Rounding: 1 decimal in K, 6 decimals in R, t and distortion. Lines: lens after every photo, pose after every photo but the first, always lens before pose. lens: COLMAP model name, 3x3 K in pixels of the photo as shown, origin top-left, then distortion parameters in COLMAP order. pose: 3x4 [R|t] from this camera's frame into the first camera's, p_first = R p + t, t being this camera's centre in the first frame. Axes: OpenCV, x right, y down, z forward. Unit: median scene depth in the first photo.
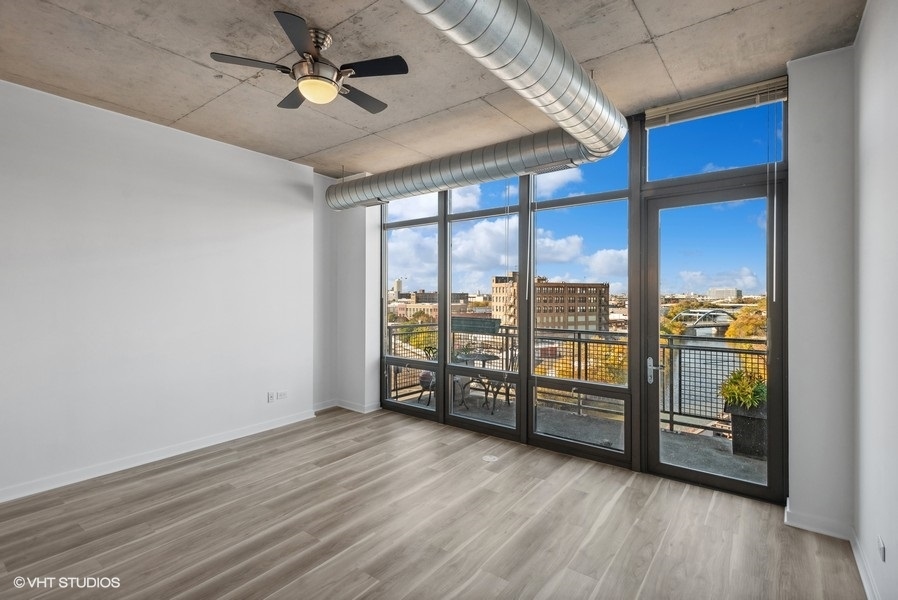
lens RADIAL K [[421.8, 0, 454.4], [0, 421.8, 292.4], [0, 0, 1]] dist [0.010112, -0.000270]
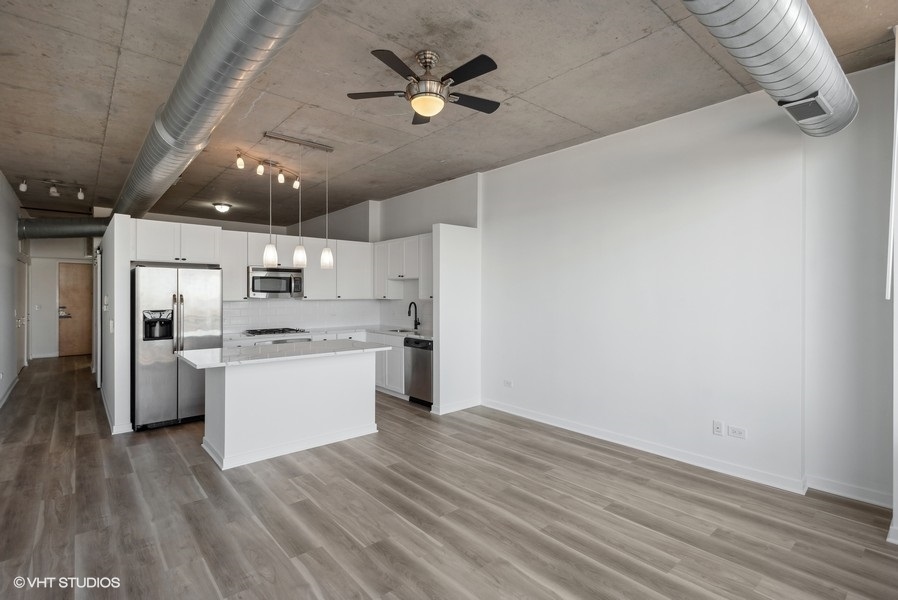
lens RADIAL K [[437.4, 0, 443.0], [0, 437.4, 290.8], [0, 0, 1]] dist [0.004661, 0.000007]
pose [[-0.227164, -0.007864, -0.973825, 0.492402], [0.000701, 0.999966, -0.008239, 0.013546], [0.973856, -0.002554, -0.227151, 0.807789]]
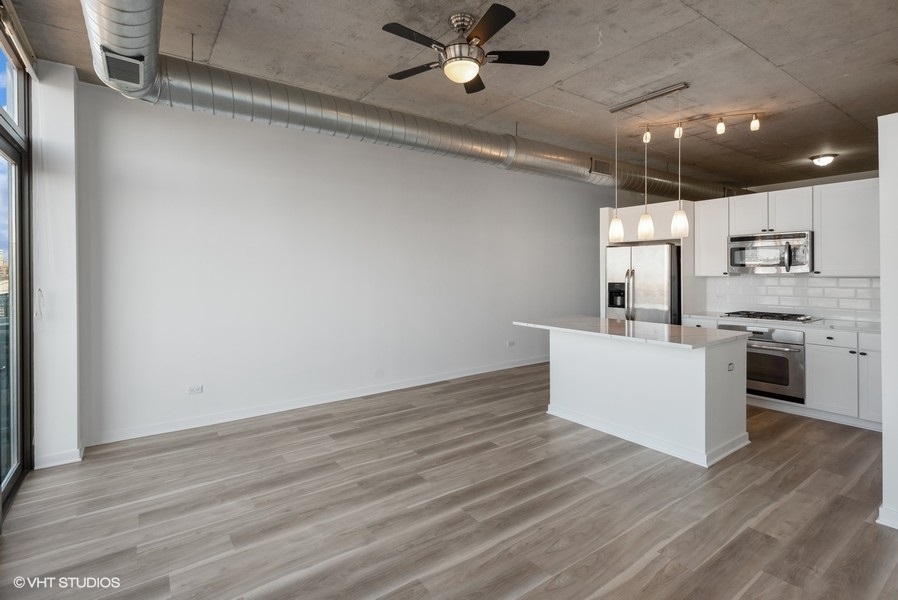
lens RADIAL K [[423.4, 0, 445.7], [0, 423.4, 270.4], [0, 0, 1]] dist [0.001010, -0.000698]
pose [[-0.951472, 0.002307, 0.307728, -0.378114], [0.002227, 0.999997, -0.000609, 0.016197], [-0.307728, 0.000106, -0.951474, 1.256045]]
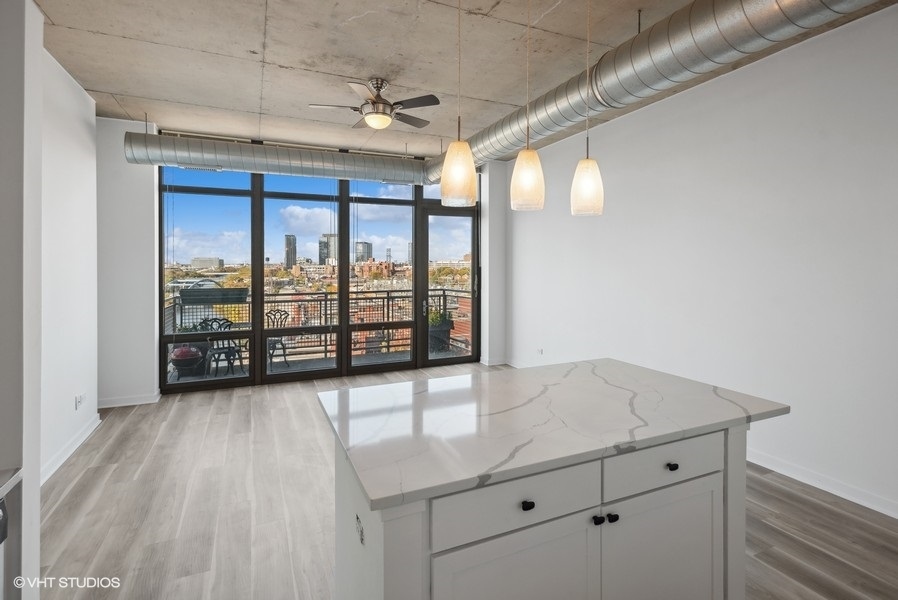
lens RADIAL K [[436.6, 0, 448.5], [0, 436.6, 263.1], [0, 0, 1]] dist [0.003371, 0.000676]
pose [[0.472062, -0.001184, 0.881565, -0.928059], [-0.001659, 0.999996, 0.002232, -0.002894], [-0.881564, -0.002516, 0.472058, 0.061570]]
